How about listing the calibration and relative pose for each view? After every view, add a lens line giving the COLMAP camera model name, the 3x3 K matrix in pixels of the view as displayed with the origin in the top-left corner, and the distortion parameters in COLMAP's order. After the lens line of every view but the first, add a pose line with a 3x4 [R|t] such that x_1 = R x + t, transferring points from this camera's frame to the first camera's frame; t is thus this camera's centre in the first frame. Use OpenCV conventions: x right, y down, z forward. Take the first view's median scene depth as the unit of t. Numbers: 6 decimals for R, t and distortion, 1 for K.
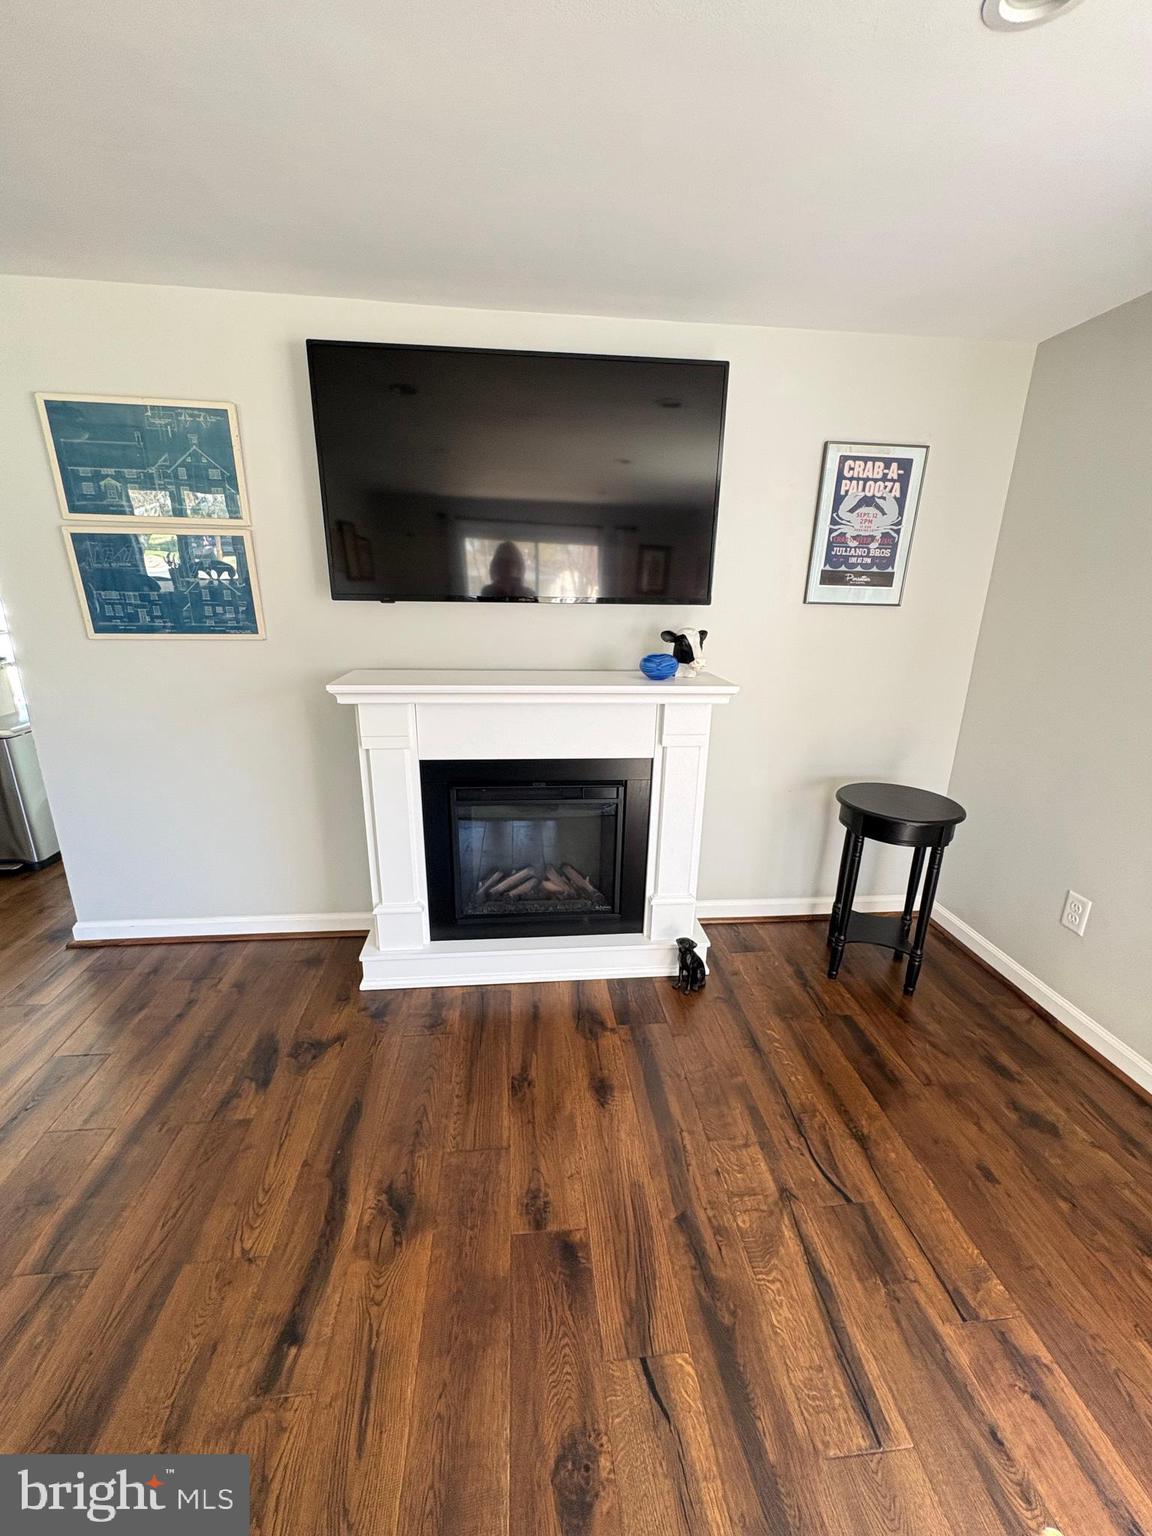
lens RADIAL K [[611.9, 0, 574.1], [0, 611.9, 767.2], [0, 0, 1]] dist [-0.001126, 0.000051]
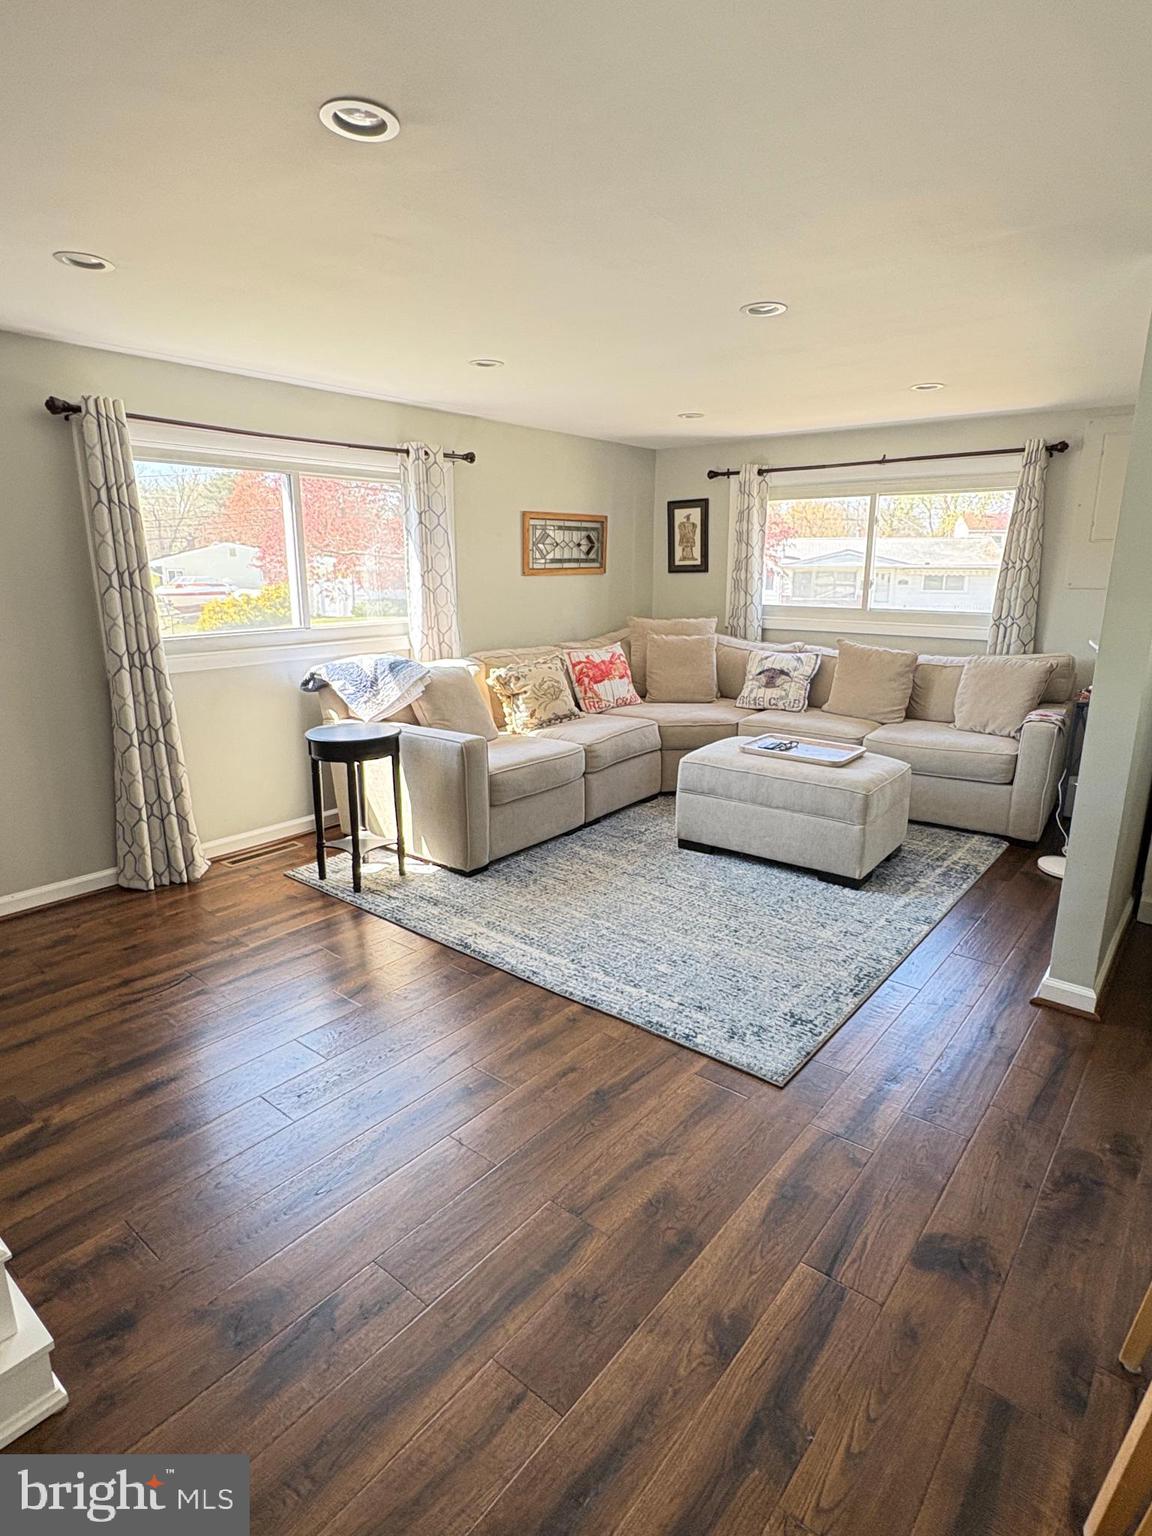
lens RADIAL K [[828.0, 0, 570.5], [0, 828.0, 767.8], [0, 0, 1]] dist [0.003667, 0.000983]
pose [[-0.714560, -0.188069, 0.673821, -1.082224], [0.183676, 0.878960, 0.440106, -0.330943], [-0.675031, 0.438247, -0.593525, 0.989640]]
